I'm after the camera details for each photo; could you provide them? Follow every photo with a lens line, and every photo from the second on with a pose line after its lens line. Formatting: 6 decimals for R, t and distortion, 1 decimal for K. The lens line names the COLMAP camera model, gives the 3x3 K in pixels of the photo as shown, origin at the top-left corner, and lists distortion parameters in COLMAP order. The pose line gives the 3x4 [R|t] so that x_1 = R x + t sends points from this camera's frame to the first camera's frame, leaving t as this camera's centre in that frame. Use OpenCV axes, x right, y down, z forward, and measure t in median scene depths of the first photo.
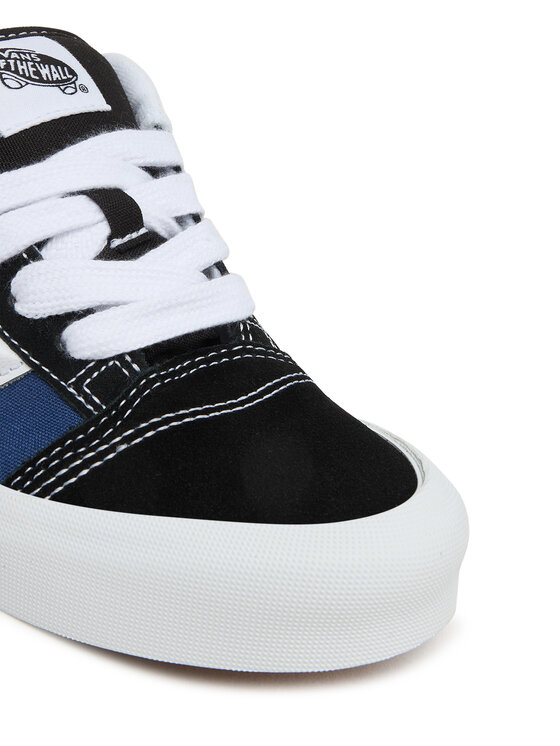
lens RADIAL K [[1403.2, 0, 279.2], [0, 1403.2, 371.9], [0, 0, 1]] dist [-0.062022, 0.000000]
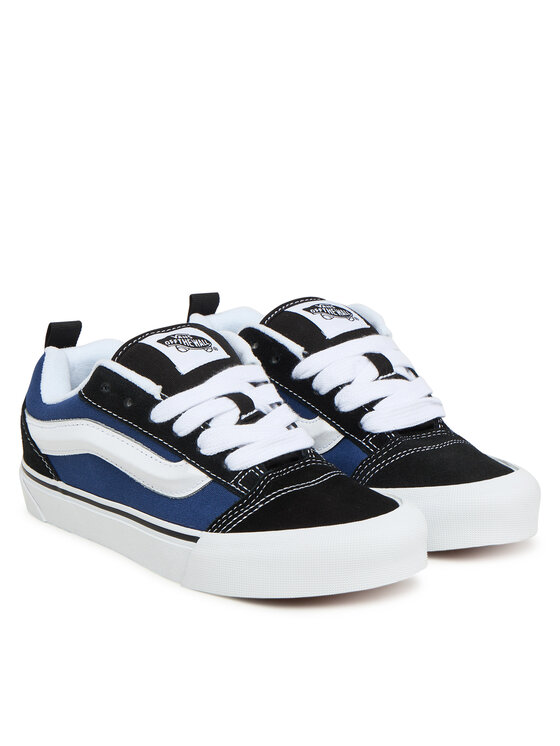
lens RADIAL K [[1463.2, 0, 279.7], [0, 1463.2, 372.0], [0, 0, 1]] dist [-0.861726, 0.000000]
pose [[0.991735, -0.127987, -0.008977, -0.036260], [0.123429, 0.970834, -0.205542, 0.300847], [0.035021, 0.202735, 0.978607, -1.153621]]
